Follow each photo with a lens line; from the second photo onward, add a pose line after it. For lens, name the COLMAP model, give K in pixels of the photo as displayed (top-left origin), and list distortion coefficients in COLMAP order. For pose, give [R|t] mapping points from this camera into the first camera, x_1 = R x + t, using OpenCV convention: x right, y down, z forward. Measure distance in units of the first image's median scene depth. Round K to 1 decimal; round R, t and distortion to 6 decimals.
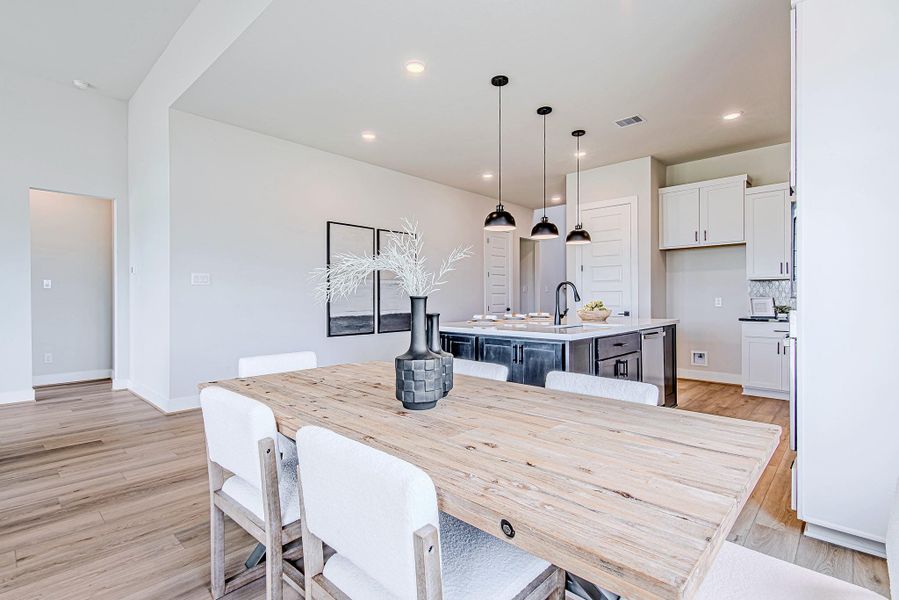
lens RADIAL K [[425.1, 0, 449.5], [0, 425.1, 300.0], [0, 0, 1]] dist [0.000357, -0.000124]
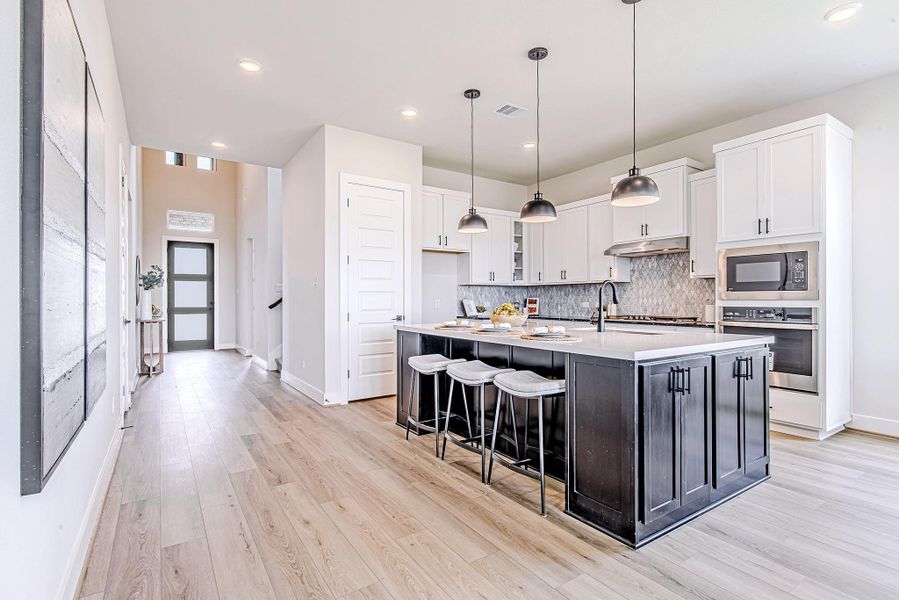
lens RADIAL K [[425.1, 0, 449.5], [0, 425.1, 300.0], [0, 0, 1]] dist [0.000357, -0.000124]
pose [[0.235669, 0.002270, 0.971831, -0.640713], [0.004405, 0.999985, -0.003404, -0.002528], [-0.971823, 0.005083, 0.235656, 1.134775]]
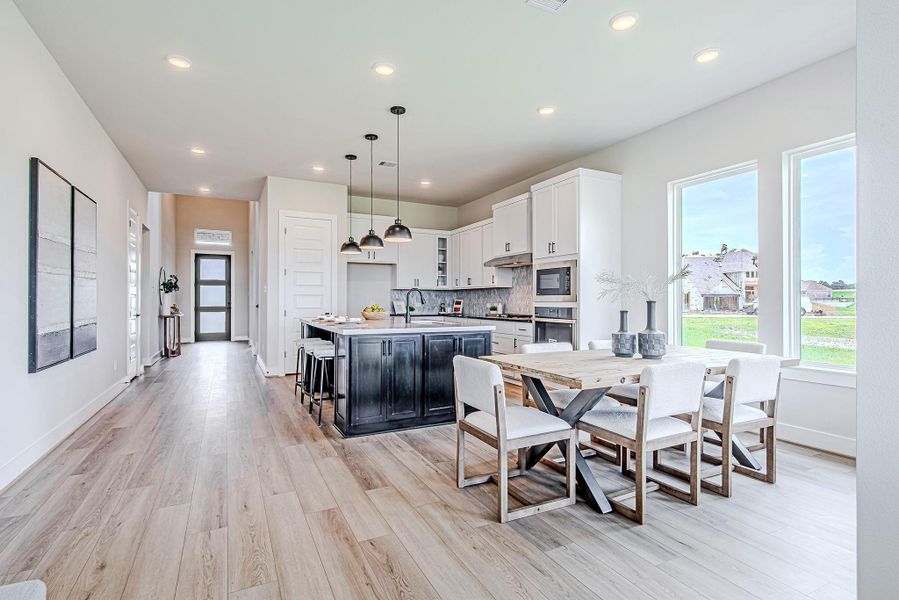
lens RADIAL K [[425.1, 0, 449.5], [0, 425.1, 300.0], [0, 0, 1]] dist [0.000357, -0.000124]
pose [[0.347806, 0.005866, 0.937548, -0.893877], [0.001097, 0.999977, -0.006664, 0.000021], [-0.937566, 0.003346, 0.347791, 0.479273]]
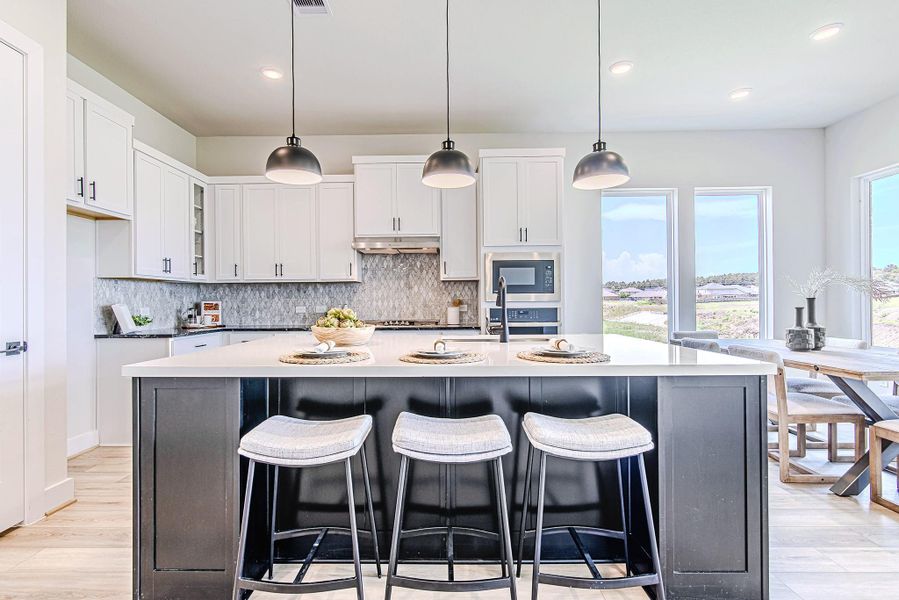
lens RADIAL K [[426.5, 0, 431.9], [0, 426.5, 298.3], [0, 0, 1]] dist [0.014377, -0.000038]
pose [[-0.657470, 0.015210, 0.753327, -0.169659], [0.012682, 0.999878, -0.009120, -0.004432], [-0.753374, 0.003557, -0.657582, 1.565411]]
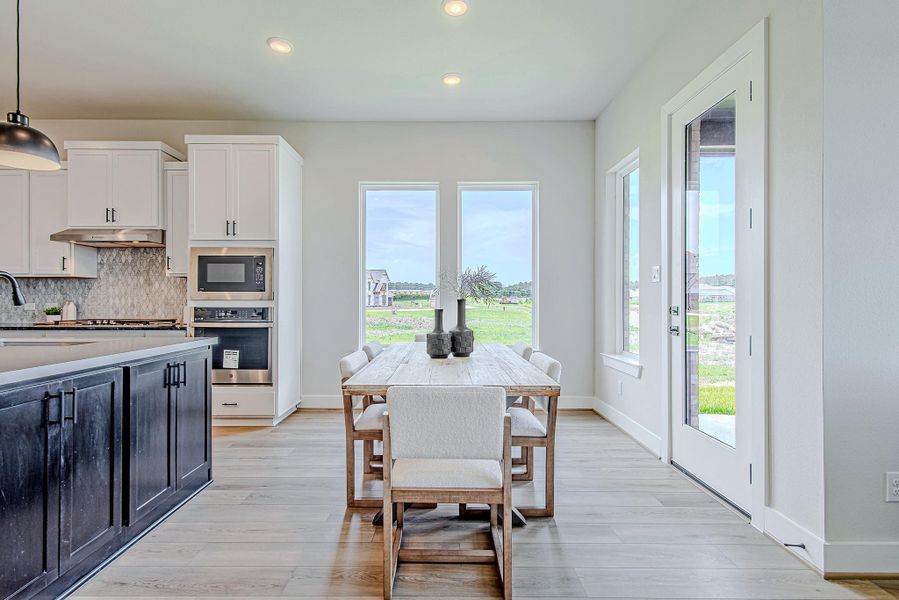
lens RADIAL K [[426.5, 0, 431.9], [0, 426.5, 298.3], [0, 0, 1]] dist [0.014377, -0.000038]
pose [[-0.668230, 0.005278, 0.743936, -0.584107], [0.003126, 0.999986, -0.004286, -0.001815], [-0.743948, -0.000539, -0.668237, 0.979062]]
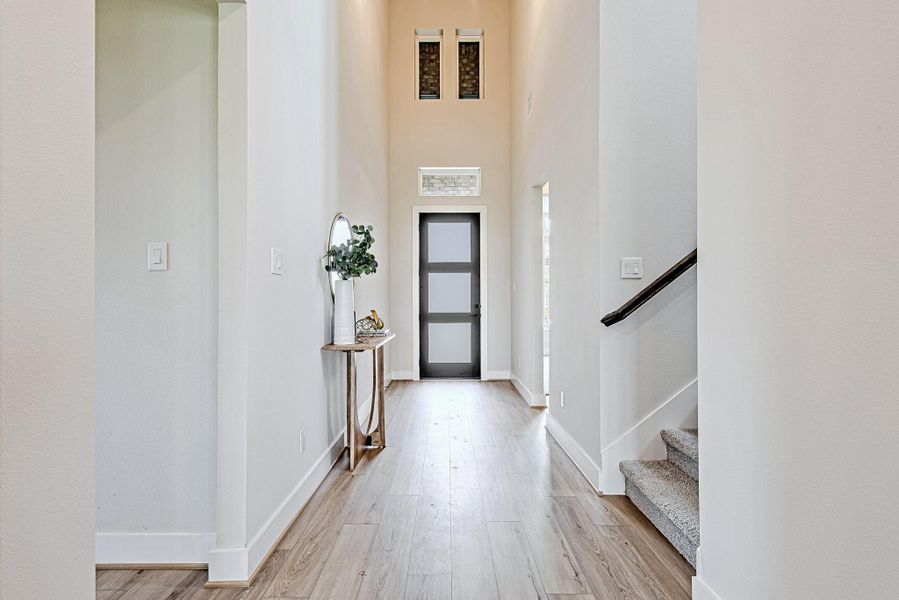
lens RADIAL K [[425.1, 0, 449.5], [0, 425.1, 300.0], [0, 0, 1]] dist [0.000357, -0.000124]
pose [[0.740103, 0.002784, 0.672487, 0.343030], [0.002847, 0.999969, -0.007274, -0.011863], [-0.672487, 0.007298, 0.740073, 2.001100]]
